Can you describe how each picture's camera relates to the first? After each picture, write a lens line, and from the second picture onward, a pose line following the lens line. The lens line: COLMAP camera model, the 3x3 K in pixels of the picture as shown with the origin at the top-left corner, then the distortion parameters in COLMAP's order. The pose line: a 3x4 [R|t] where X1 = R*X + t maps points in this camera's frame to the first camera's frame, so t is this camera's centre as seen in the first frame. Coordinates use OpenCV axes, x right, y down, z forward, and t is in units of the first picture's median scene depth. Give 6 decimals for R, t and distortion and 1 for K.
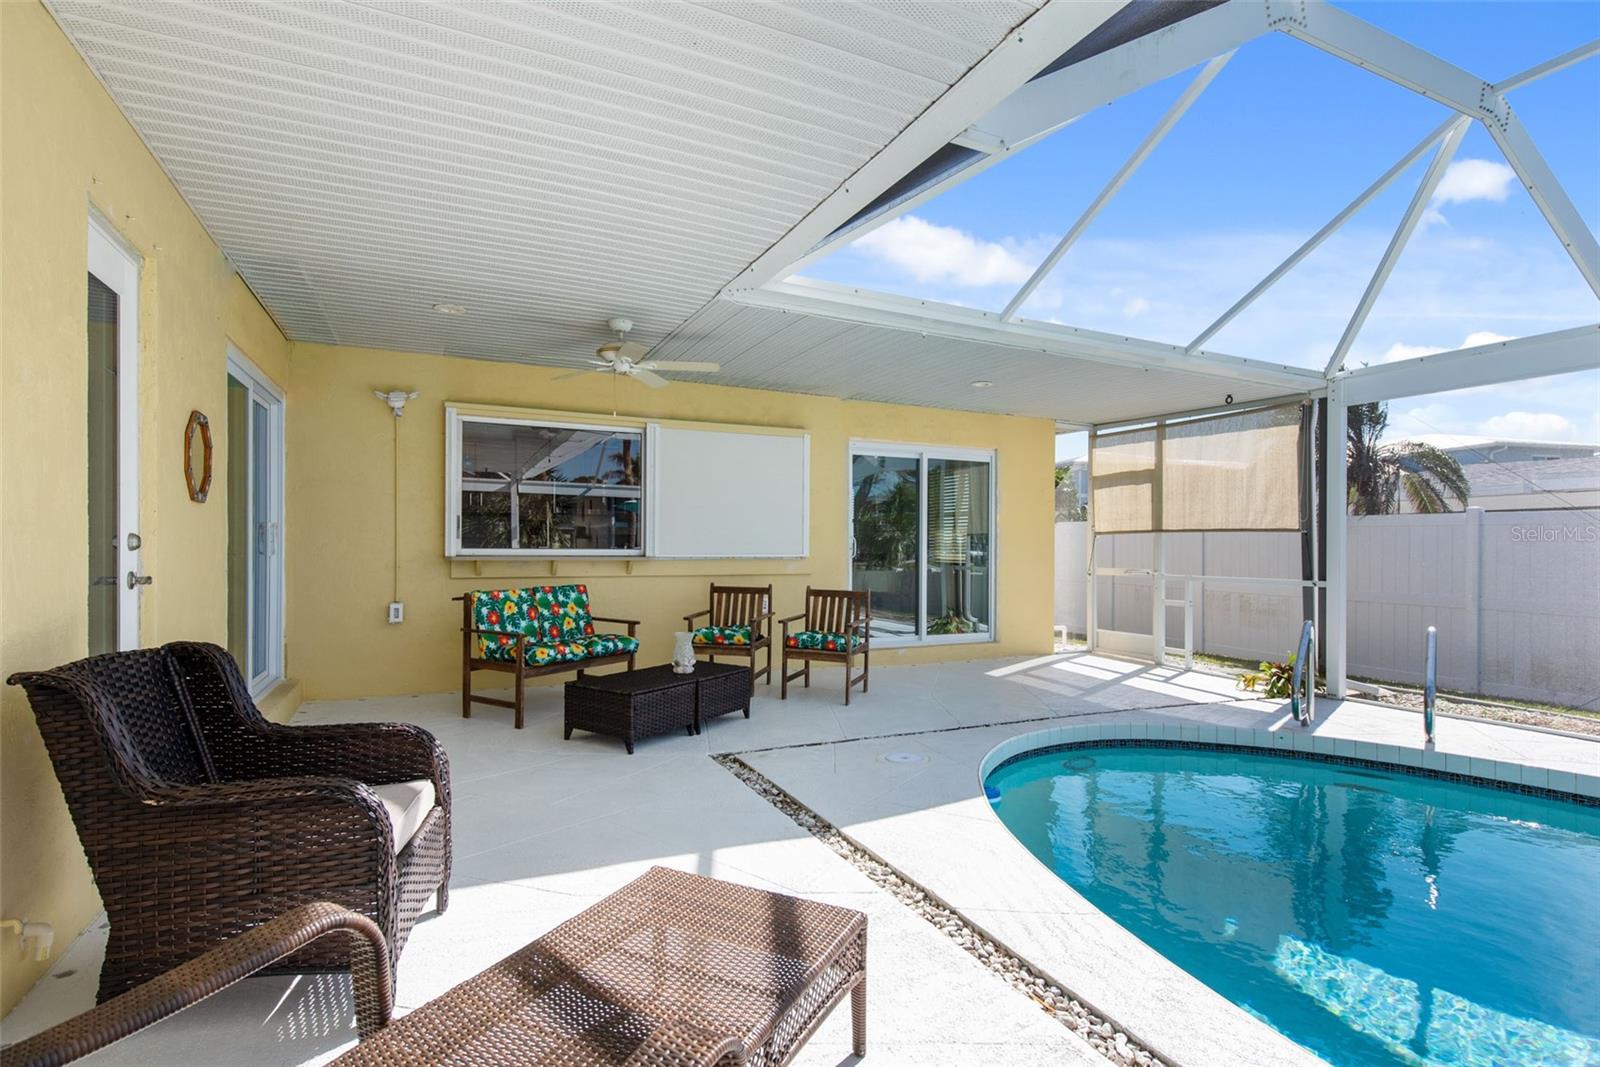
lens RADIAL K [[789.8, 0, 804.5], [0, 789.8, 543.7], [0, 0, 1]] dist [0.020342, -0.009041]
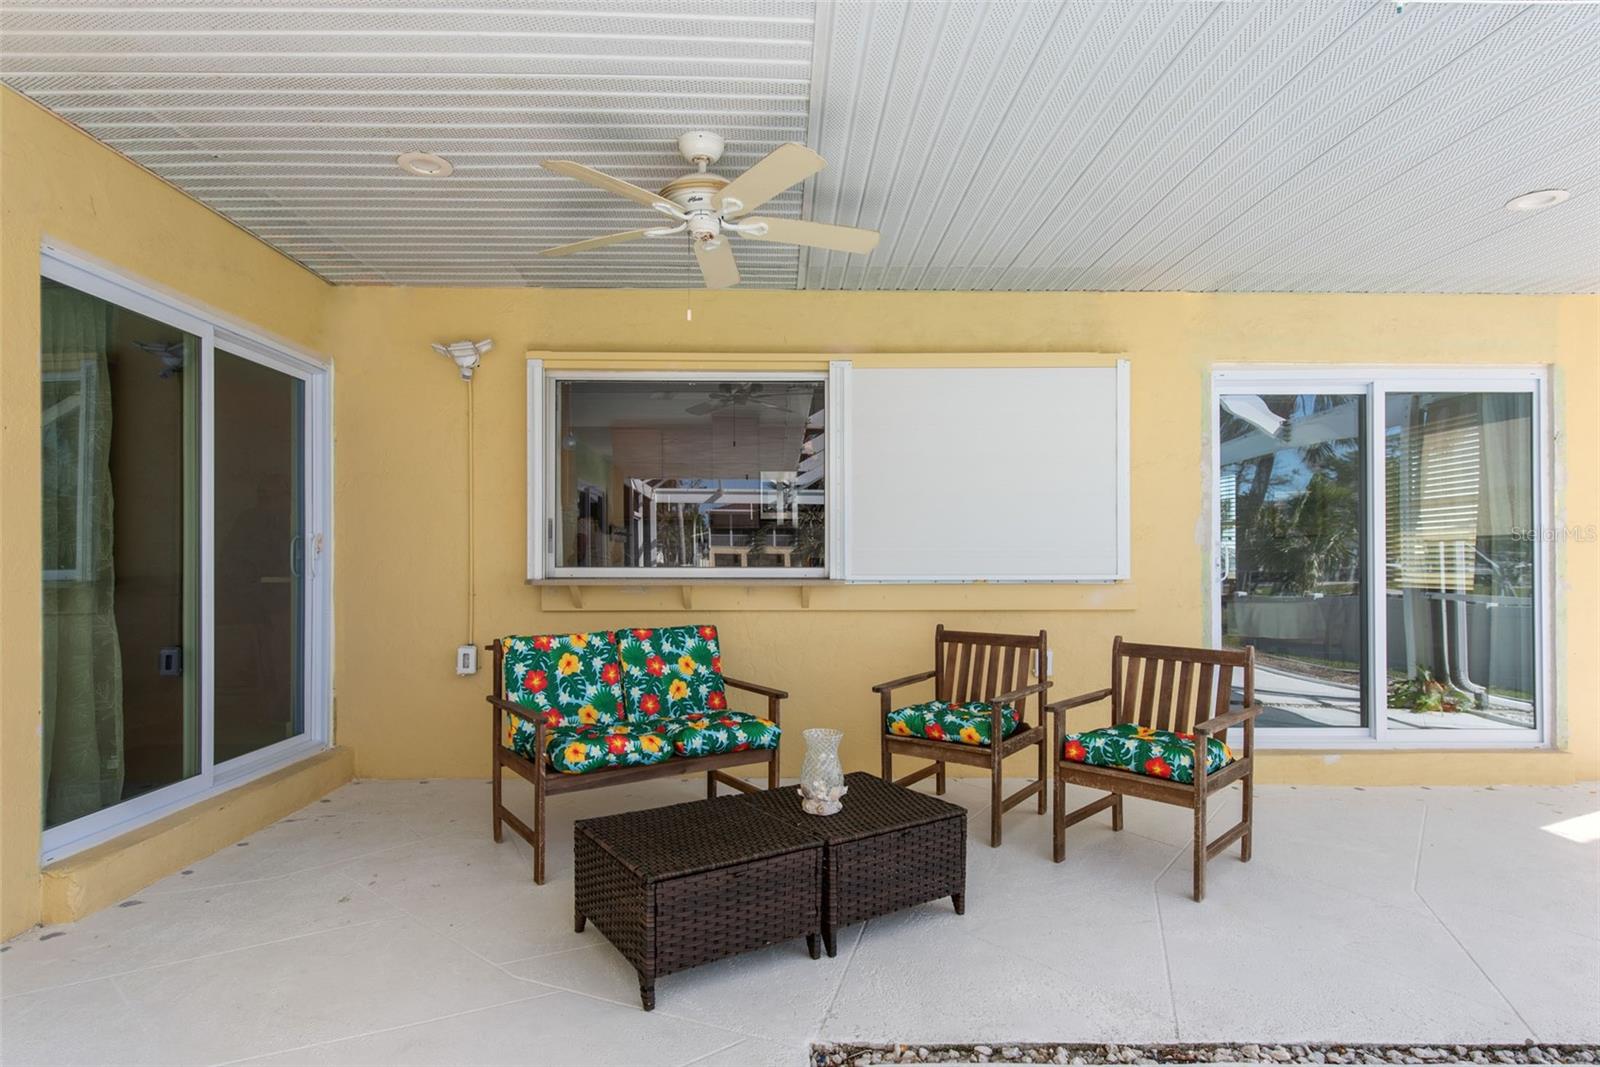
lens RADIAL K [[845.7, 0, 762.8], [0, 845.7, 558.2], [0, 0, 1]] dist [0.006270, -0.001448]
pose [[0.896417, -0.010231, -0.443094, 0.046402], [0.007908, 0.999944, -0.007089, 0.004474], [0.443142, 0.002851, 0.896447, 0.425486]]
